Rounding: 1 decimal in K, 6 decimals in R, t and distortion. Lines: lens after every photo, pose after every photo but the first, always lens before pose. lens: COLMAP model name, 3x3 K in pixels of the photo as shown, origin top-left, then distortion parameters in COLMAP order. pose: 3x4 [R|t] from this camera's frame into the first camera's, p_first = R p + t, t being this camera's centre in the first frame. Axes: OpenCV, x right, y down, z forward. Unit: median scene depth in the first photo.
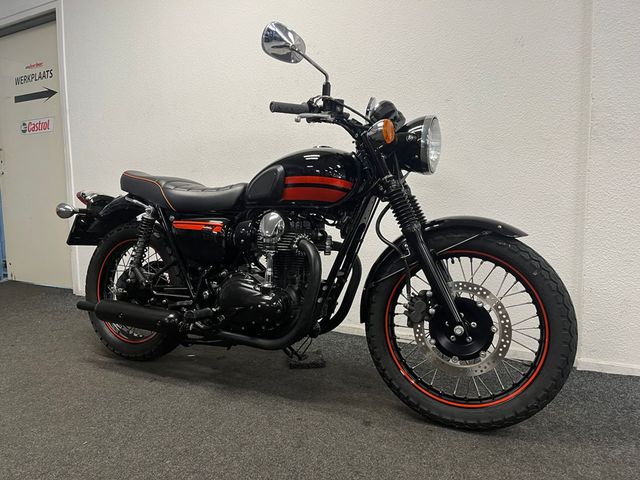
lens RADIAL K [[488.8, 0, 320.0], [0, 488.8, 240.0], [0, 0, 1]] dist [0.040619, -0.004446]
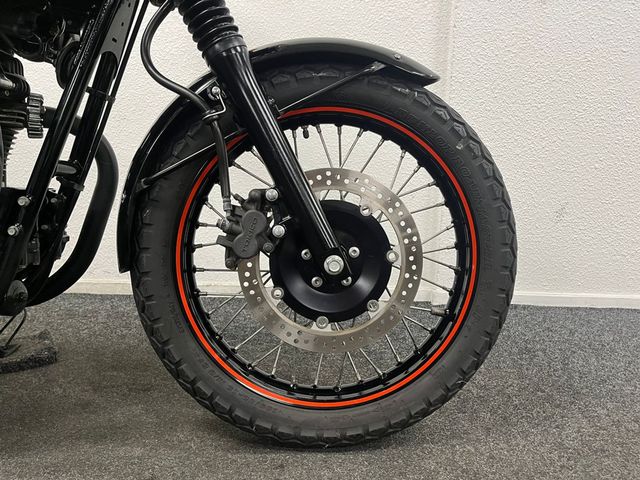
lens RADIAL K [[488.8, 0, 320.0], [0, 488.8, 240.0], [0, 0, 1]] dist [0.040619, -0.004446]
pose [[0.897417, -0.069461, 0.435680, 0.054342], [0.023116, 0.993575, 0.110793, 0.096357], [-0.440576, -0.089357, 0.893257, 0.524992]]
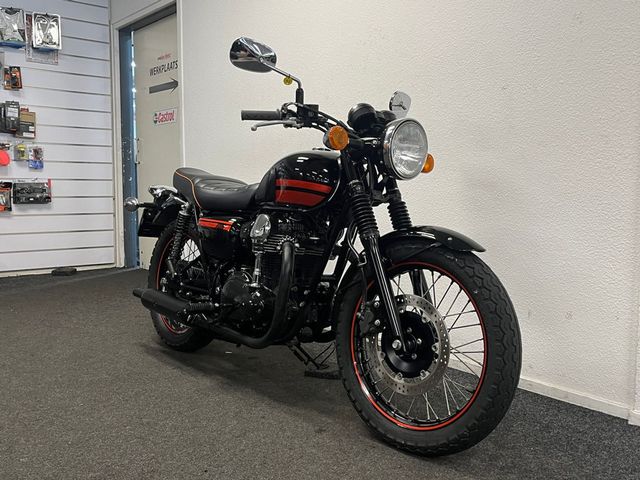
lens RADIAL K [[634.9, 0, 333.6], [0, 634.9, 238.7], [0, 0, 1]] dist [0.097797, -0.001660]
pose [[0.929358, 0.051902, -0.365513, 0.561784], [-0.053255, 0.998561, 0.006388, -0.022652], [0.365319, 0.013528, 0.930784, -0.193250]]
